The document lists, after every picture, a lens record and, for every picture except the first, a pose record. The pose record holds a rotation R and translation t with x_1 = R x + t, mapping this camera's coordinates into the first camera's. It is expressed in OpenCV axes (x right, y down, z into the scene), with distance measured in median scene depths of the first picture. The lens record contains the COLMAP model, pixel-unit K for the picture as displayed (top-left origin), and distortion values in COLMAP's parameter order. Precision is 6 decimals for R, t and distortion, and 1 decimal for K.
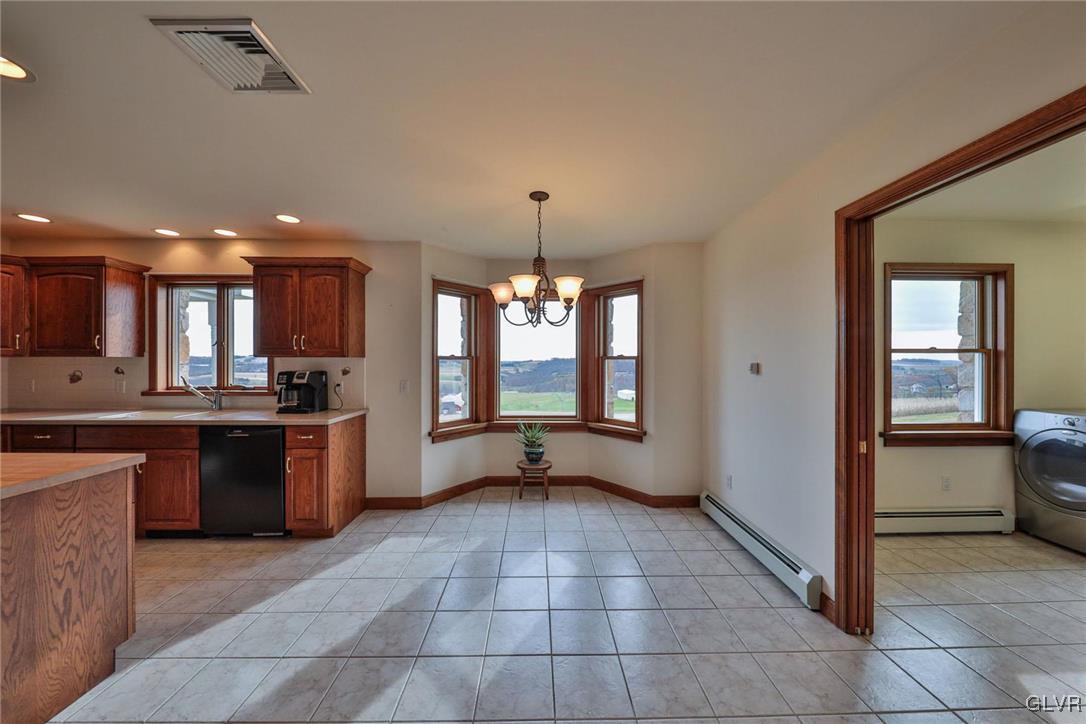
lens RADIAL K [[367.2, 0, 543.0], [0, 367.2, 362.0], [0, 0, 1]] dist [-0.000246, -0.003181]
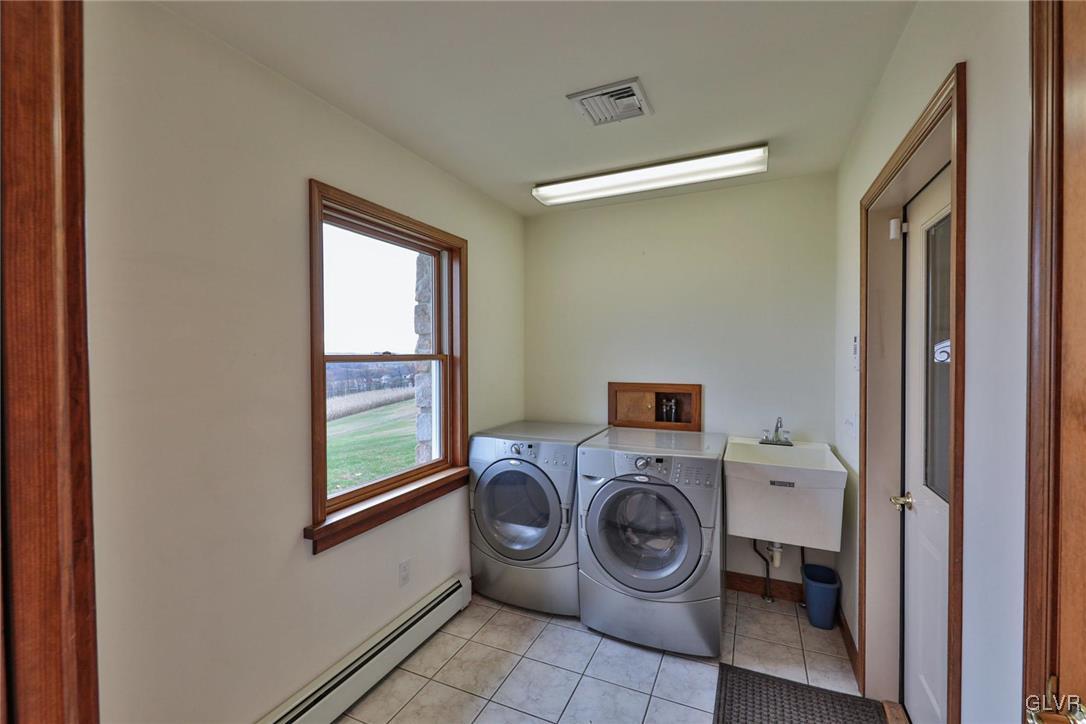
lens RADIAL K [[458.0, 0, 543.0], [0, 458.0, 362.0], [0, 0, 1]] dist [0.003410, 0.000147]
pose [[0.428211, -0.017762, 0.903504, 0.487358], [0.003946, 0.999834, 0.017786, -0.036502], [-0.903670, -0.004051, 0.428210, 0.436820]]
